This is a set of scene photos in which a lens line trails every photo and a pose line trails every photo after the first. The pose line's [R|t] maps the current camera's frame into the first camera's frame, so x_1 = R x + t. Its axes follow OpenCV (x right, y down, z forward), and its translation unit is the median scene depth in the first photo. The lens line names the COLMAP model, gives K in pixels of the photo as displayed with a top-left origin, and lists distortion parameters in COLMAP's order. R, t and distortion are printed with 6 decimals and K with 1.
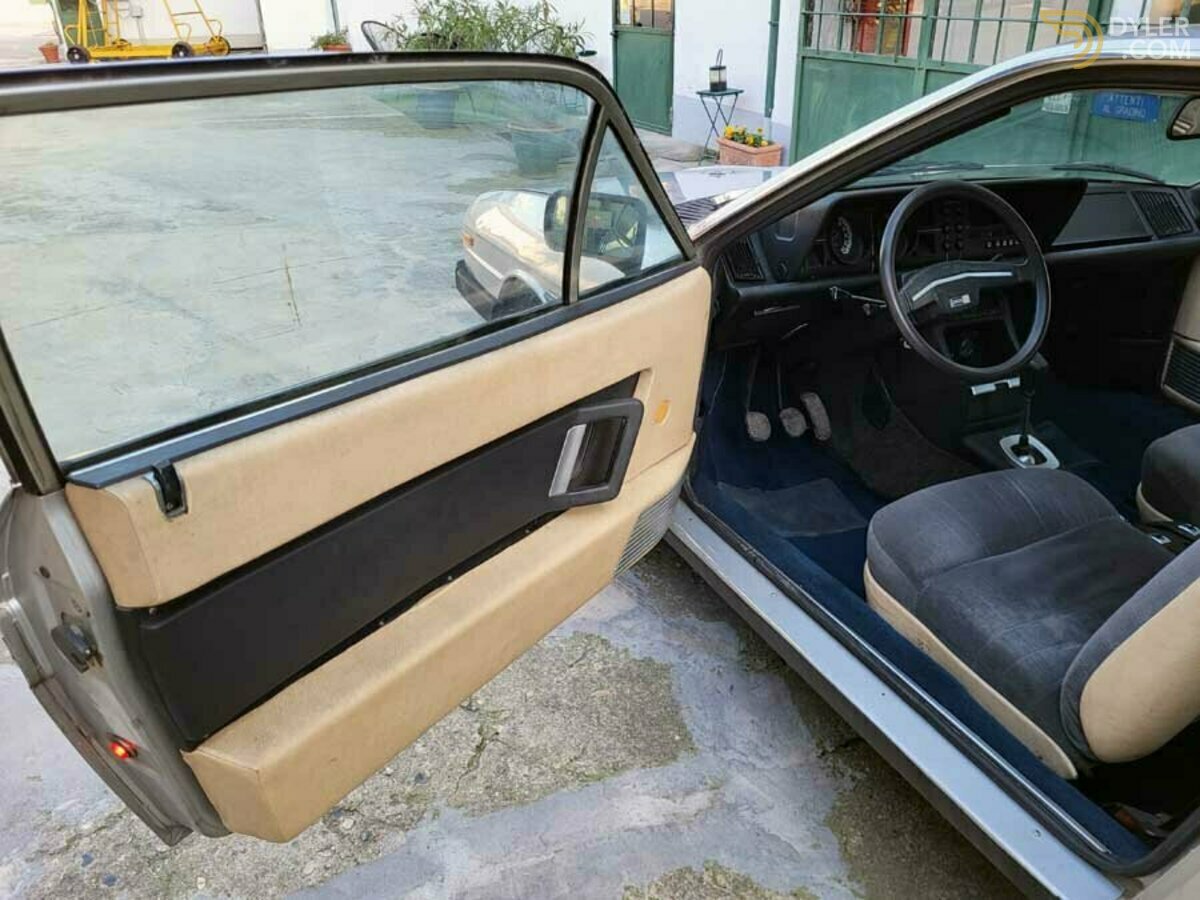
lens RADIAL K [[905.3, 0, 597.2], [0, 905.3, 427.9], [0, 0, 1]] dist [0.054410, -0.045986]
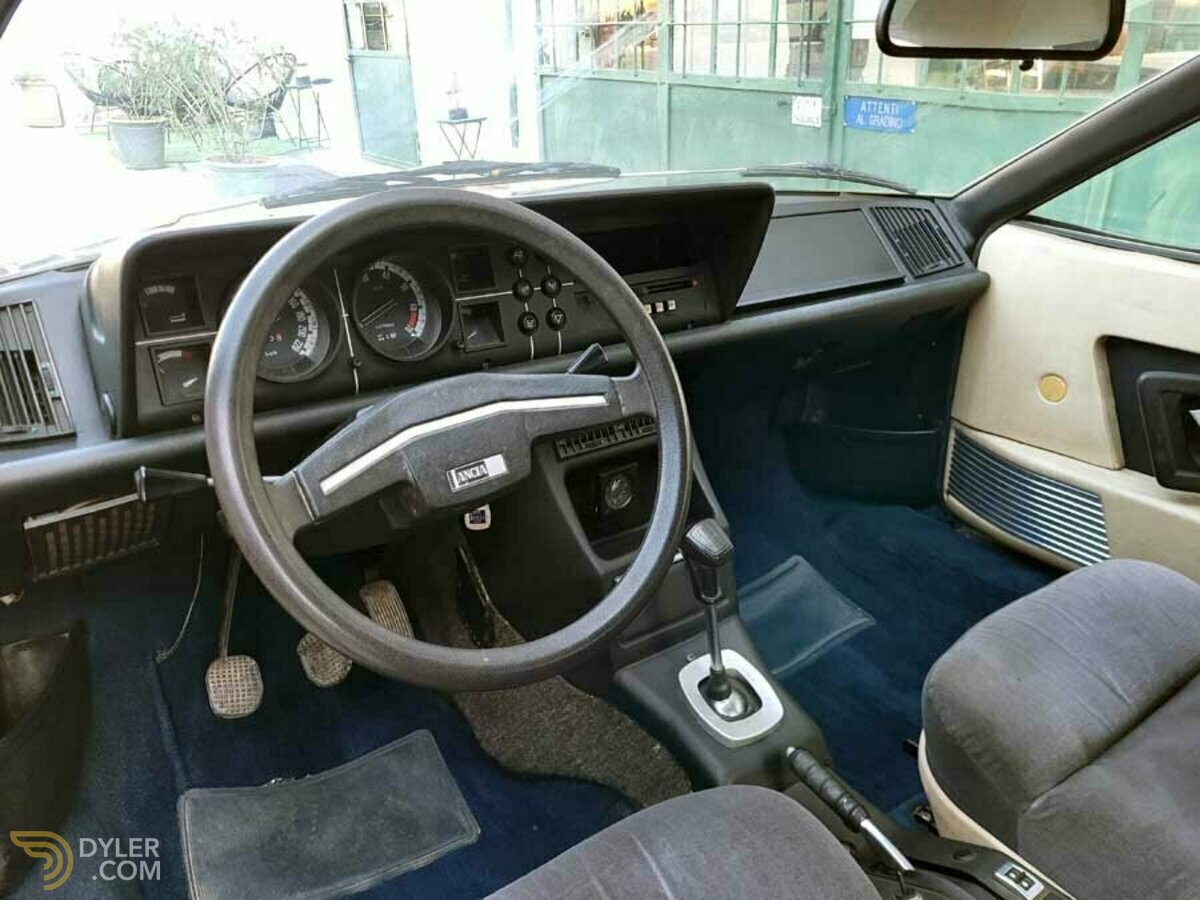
lens RADIAL K [[922.7, 0, 590.5], [0, 922.7, 442.7], [0, 0, 1]] dist [0.037132, -0.046890]
pose [[0.981262, -0.084682, 0.173071, 0.307834], [0.090155, 0.995639, -0.023998, -0.112499], [-0.170284, 0.039152, 0.984617, 0.469389]]
